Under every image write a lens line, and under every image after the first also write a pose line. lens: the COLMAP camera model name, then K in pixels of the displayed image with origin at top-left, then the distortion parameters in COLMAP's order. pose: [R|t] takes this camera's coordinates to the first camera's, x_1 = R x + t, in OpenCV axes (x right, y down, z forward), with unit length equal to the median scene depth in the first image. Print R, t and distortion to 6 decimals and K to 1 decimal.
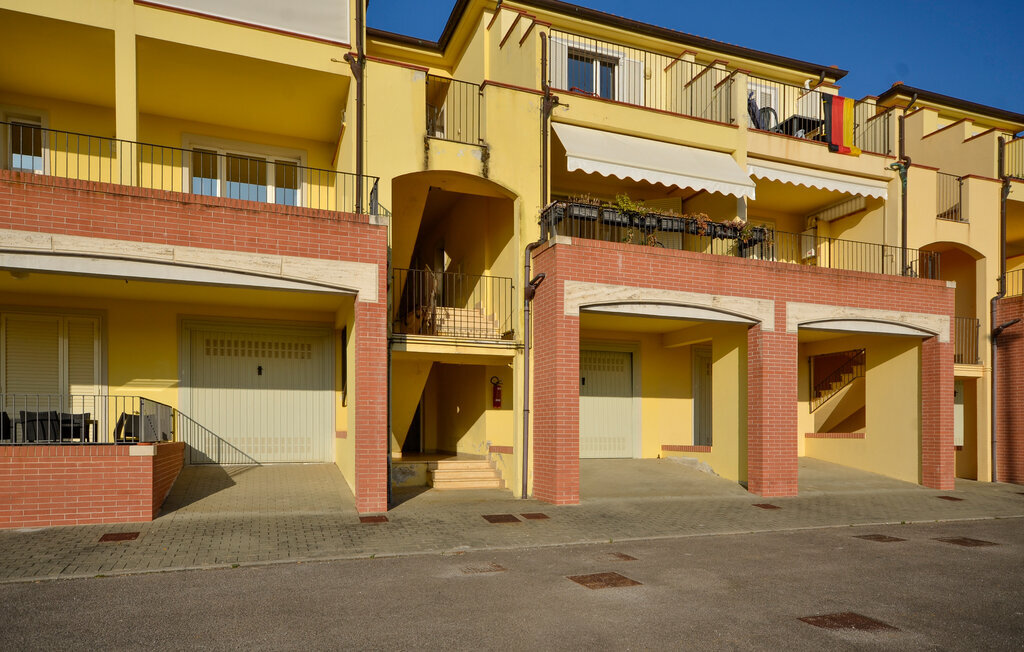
lens RADIAL K [[665.6, 0, 511.5], [0, 665.6, 433.0], [0, 0, 1]] dist [0.024189, 0.000673]
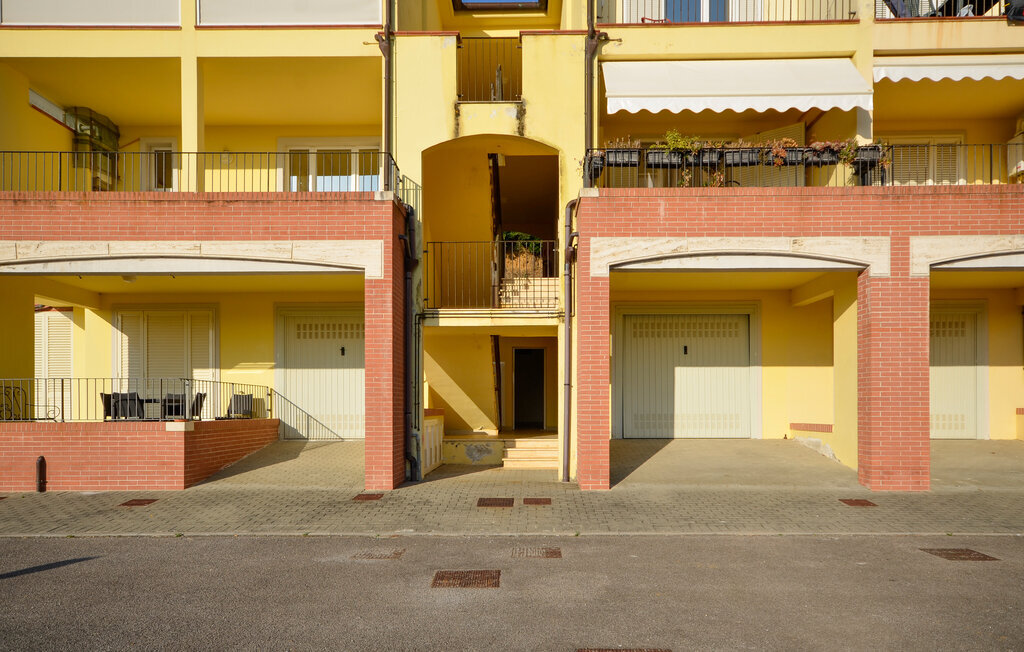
lens RADIAL K [[676.9, 0, 512.2], [0, 676.9, 408.9], [0, 0, 1]] dist [0.022974, 0.002767]
pose [[0.929646, -0.003931, -0.368434, 0.312519], [0.003798, 0.999992, -0.001085, 0.000191], [0.368435, -0.000390, 0.929653, 0.119093]]
